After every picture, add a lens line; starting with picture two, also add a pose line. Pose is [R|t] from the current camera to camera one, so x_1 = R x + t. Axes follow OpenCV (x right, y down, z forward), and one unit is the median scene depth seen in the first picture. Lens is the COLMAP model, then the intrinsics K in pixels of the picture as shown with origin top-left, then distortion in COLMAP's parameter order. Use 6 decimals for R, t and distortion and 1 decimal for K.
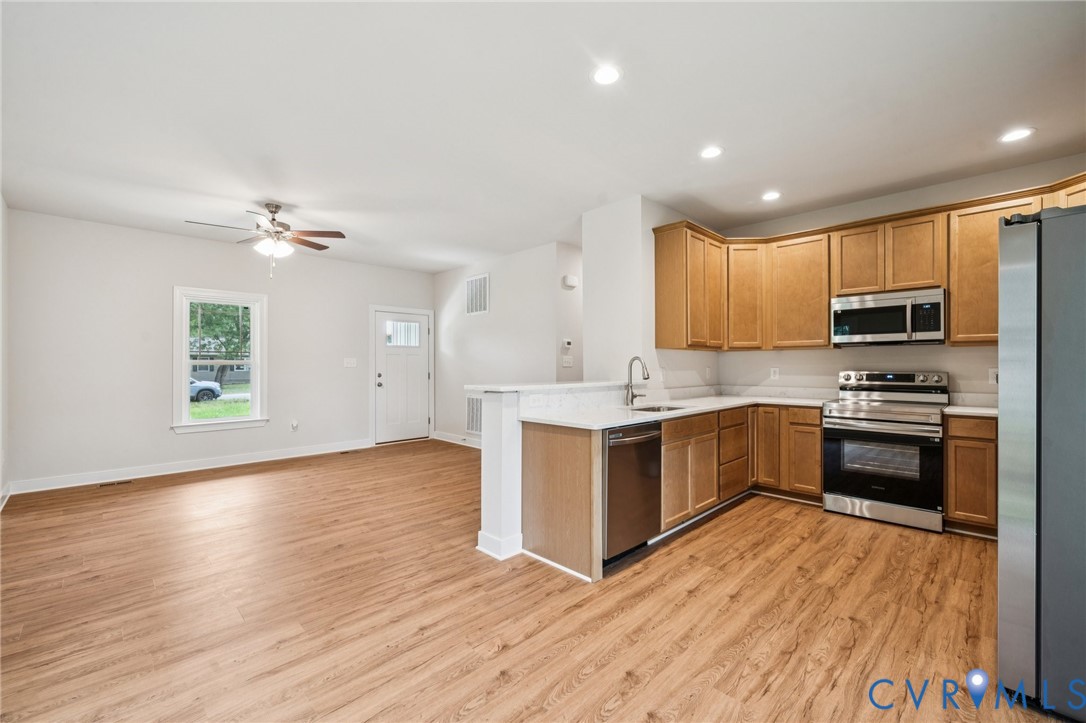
lens RADIAL K [[451.9, 0, 539.2], [0, 451.9, 363.7], [0, 0, 1]] dist [-0.000283, 0.000030]
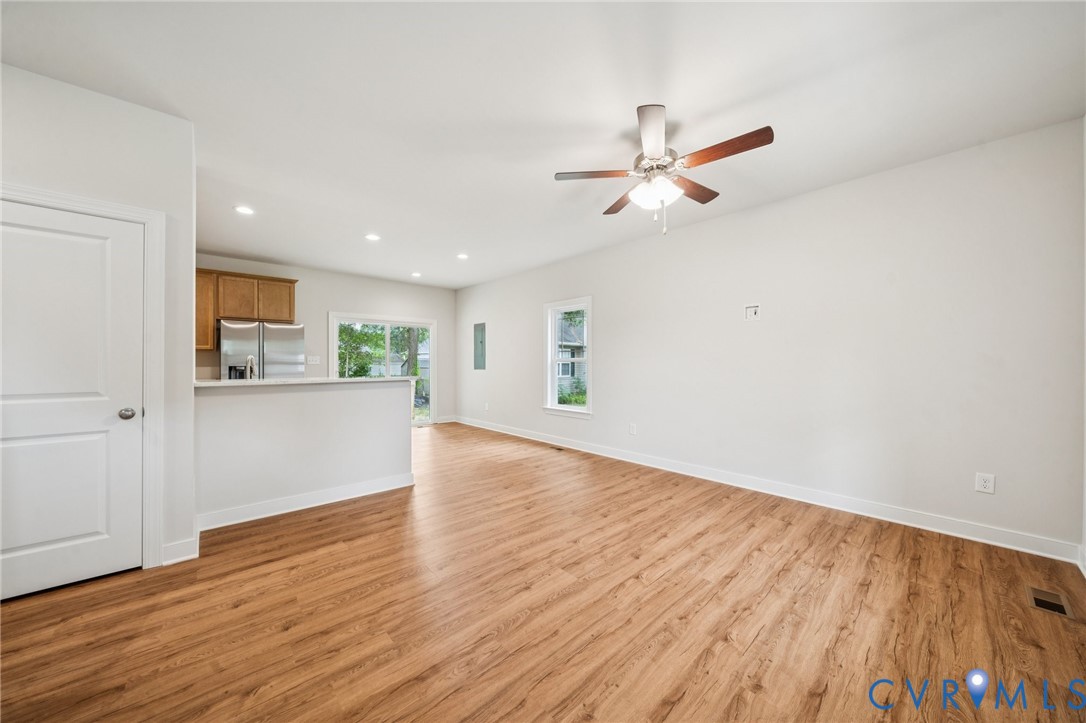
lens RADIAL K [[373.2, 0, 538.9], [0, 373.2, 361.8], [0, 0, 1]] dist [-0.005116, 0.000139]
pose [[-0.998952, 0.000145, 0.045766, -0.512443], [-0.000085, 0.999987, -0.005034, 0.005548], [-0.045766, -0.005032, -0.998939, 1.867469]]
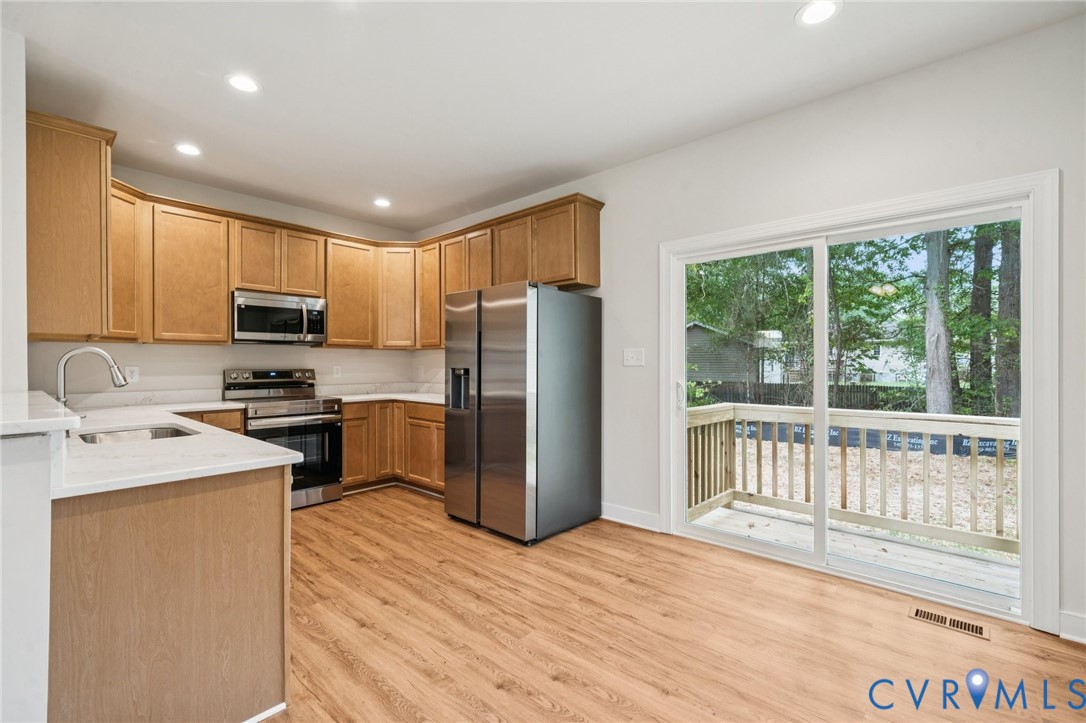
lens RADIAL K [[476.7, 0, 538.4], [0, 476.7, 364.9], [0, 0, 1]] dist [0.000587, 0.000080]
pose [[-0.056697, -0.002050, 0.998389, -0.400548], [-0.002718, 0.999995, 0.001899, 0.003653], [-0.998388, -0.002606, -0.056703, 0.486730]]
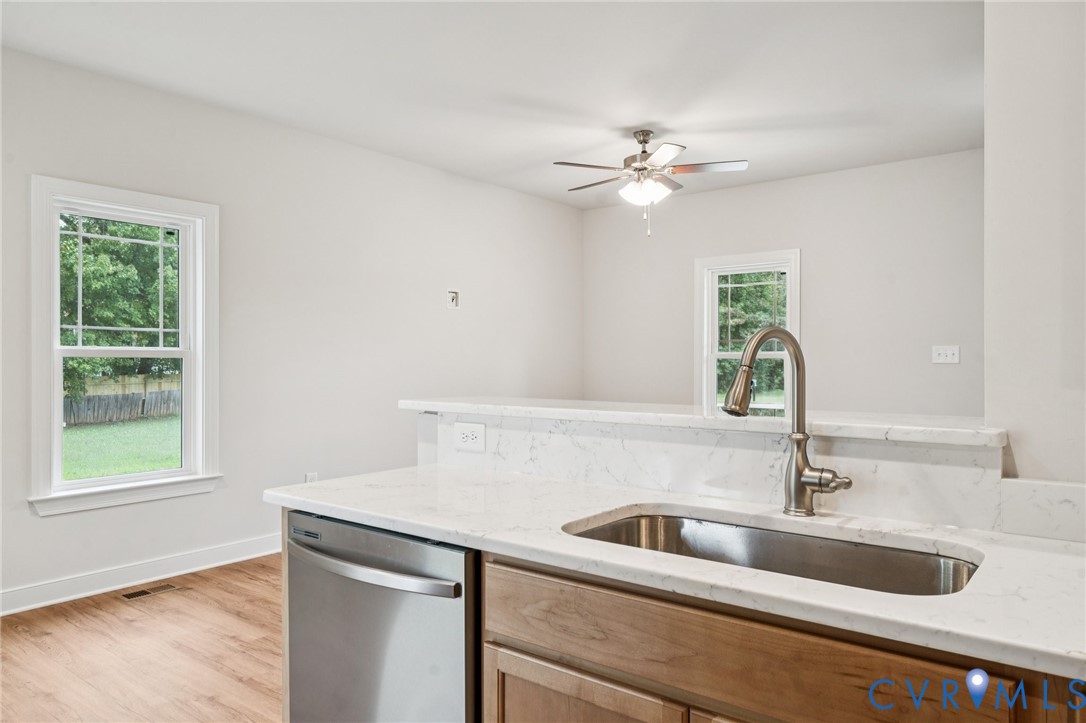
lens RADIAL K [[731.8, 0, 535.2], [0, 731.8, 355.9], [0, 0, 1]] dist [0.003297, 0.003510]
pose [[0.113136, -0.003948, -0.993572, 0.621214], [0.004044, 0.999986, -0.003513, 0.001752], [0.993571, -0.003620, 0.113150, 0.825903]]
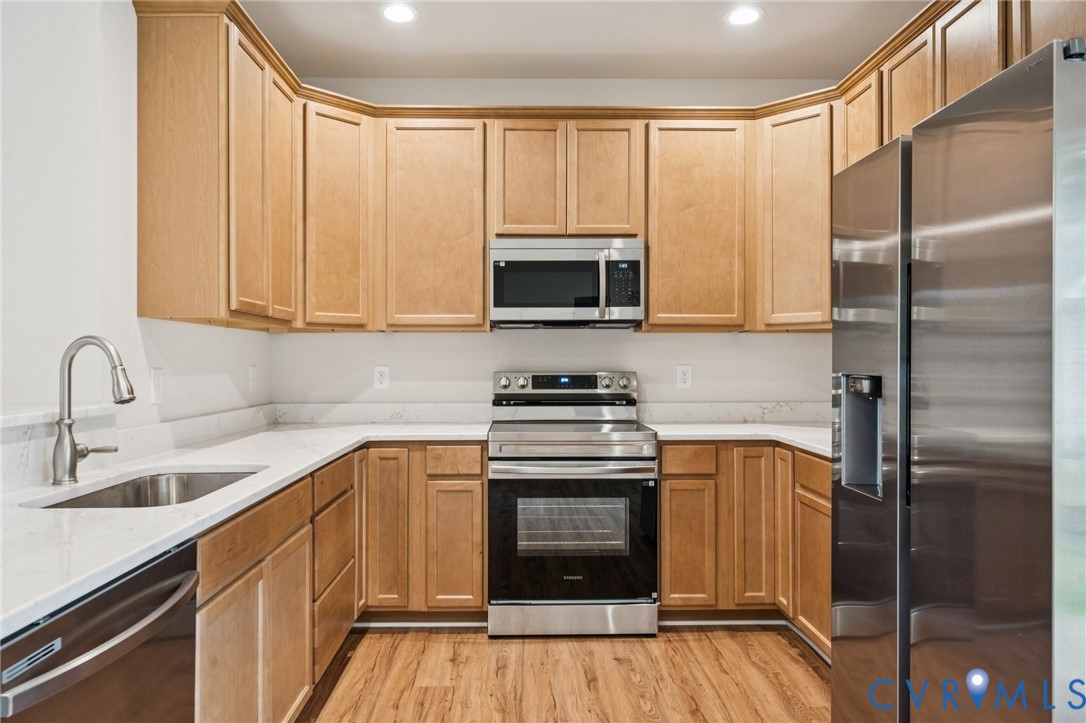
lens RADIAL K [[731.8, 0, 535.2], [0, 731.8, 355.9], [0, 0, 1]] dist [0.003297, 0.003510]
pose [[0.688241, 0.004518, 0.725468, 0.049856], [-0.001216, 0.999986, -0.005073, 0.001503], [-0.725481, 0.002609, 0.688237, 0.394708]]
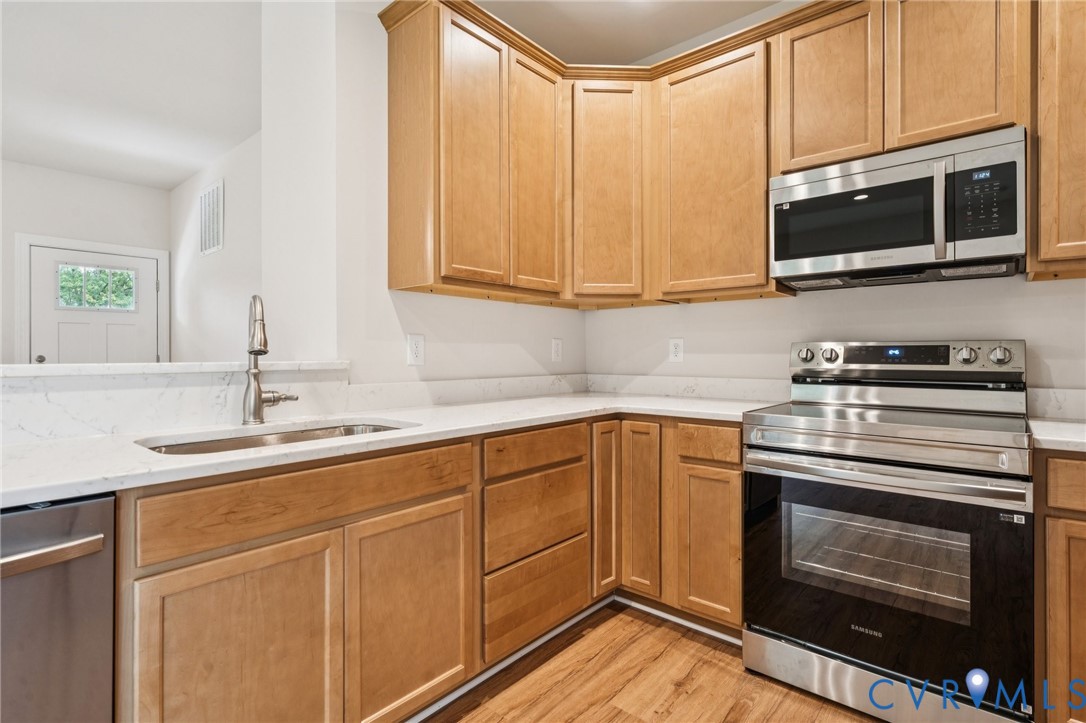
lens RADIAL K [[533.6, 0, 535.9], [0, 533.6, 351.3], [0, 0, 1]] dist [0.000573, 0.000340]
pose [[0.997432, 0.001333, 0.071614, 0.420750], [-0.001204, 0.999998, -0.001853, 0.031533], [-0.071616, 0.001762, 0.997431, 0.545441]]
